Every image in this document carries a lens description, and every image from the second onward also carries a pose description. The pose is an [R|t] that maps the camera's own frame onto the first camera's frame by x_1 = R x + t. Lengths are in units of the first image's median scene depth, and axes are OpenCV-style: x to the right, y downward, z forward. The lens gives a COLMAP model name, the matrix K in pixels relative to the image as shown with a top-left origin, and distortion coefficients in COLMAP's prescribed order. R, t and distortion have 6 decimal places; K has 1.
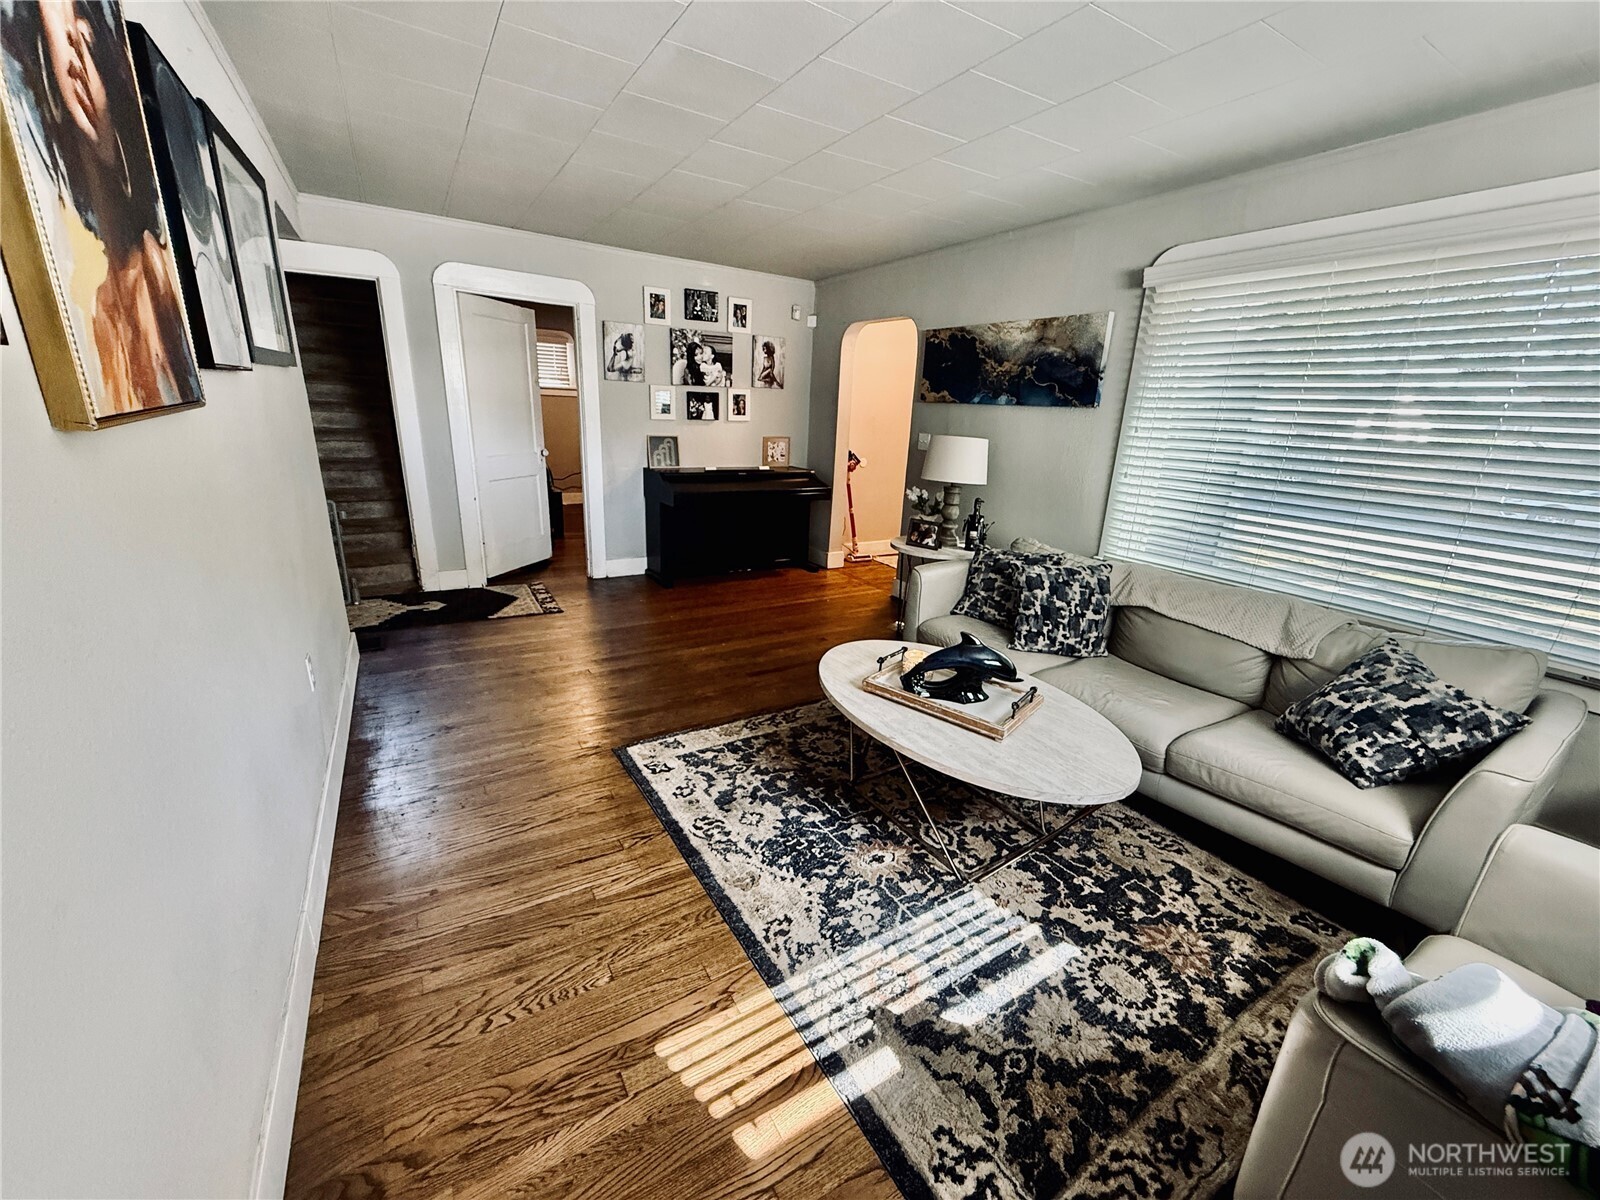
lens RADIAL K [[642.3, 0, 800.0], [0, 642.3, 600.0], [0, 0, 1]] dist [0.000677, 0.000060]
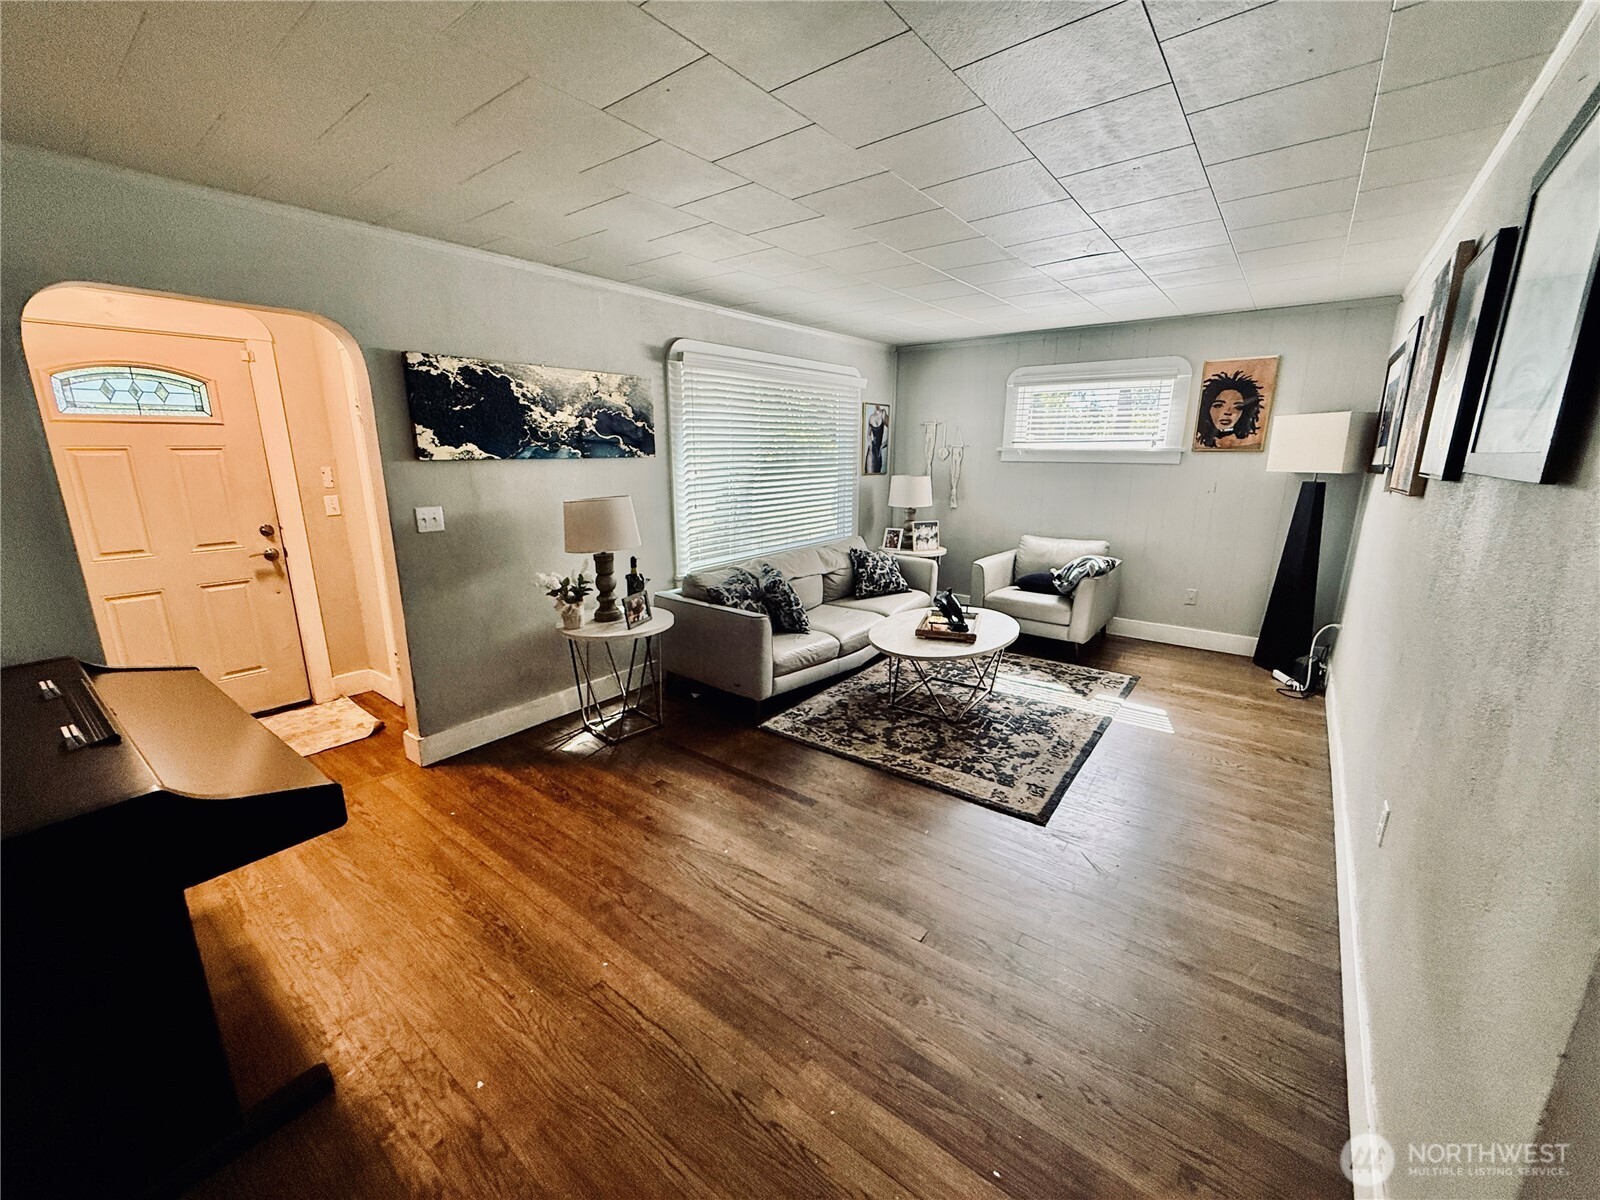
lens RADIAL K [[642.3, 0, 800.0], [0, 642.3, 600.0], [0, 0, 1]] dist [0.000677, 0.000060]
pose [[-0.364981, -0.259873, 0.894011, -1.081181], [0.255368, 0.895482, 0.364555, -0.612931], [-0.895308, 0.361357, -0.260471, 1.674335]]
